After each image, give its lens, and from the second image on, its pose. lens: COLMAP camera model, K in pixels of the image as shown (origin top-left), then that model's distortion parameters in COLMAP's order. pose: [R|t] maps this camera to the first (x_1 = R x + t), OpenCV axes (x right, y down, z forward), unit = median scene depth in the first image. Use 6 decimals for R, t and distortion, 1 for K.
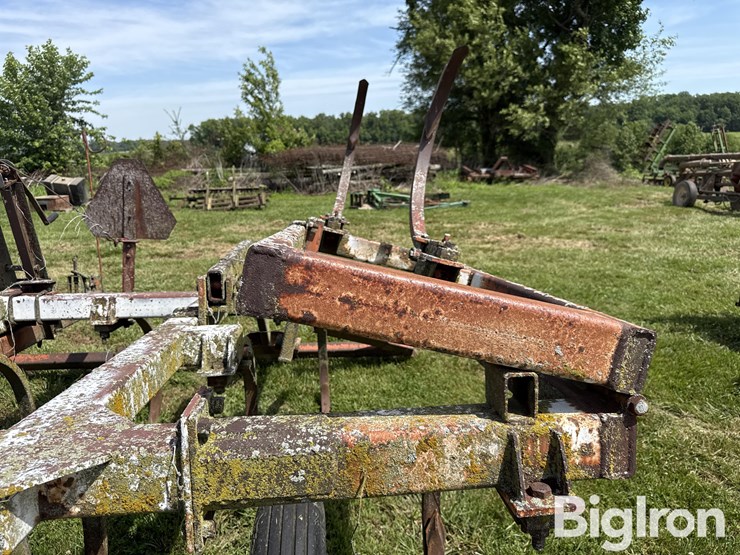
lens RADIAL K [[530.4, 0, 368.4], [0, 530.4, 261.4], [0, 0, 1]] dist [-0.027483, 0.003101]
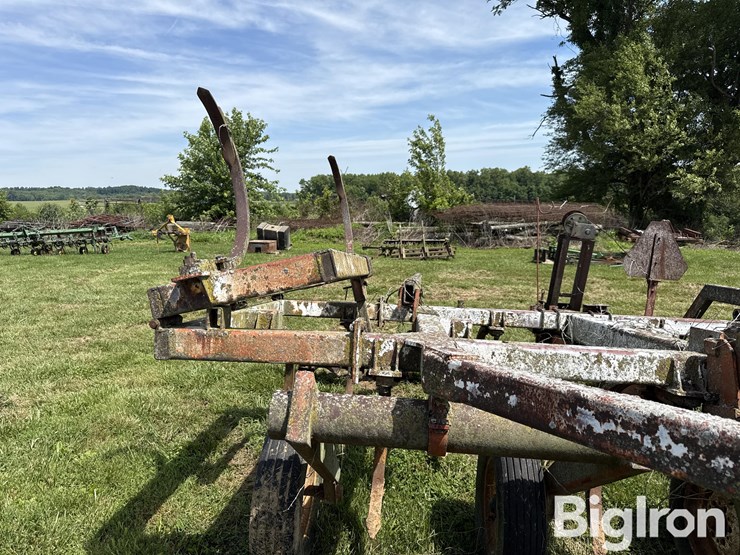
lens RADIAL K [[516.8, 0, 367.8], [0, 516.8, 274.1], [0, 0, 1]] dist [0.021542, -0.036125]
pose [[0.985371, 0.046852, -0.163854, -0.136068], [-0.058899, 0.995845, -0.069454, 0.011957], [0.159919, 0.078089, 0.984037, -0.066836]]
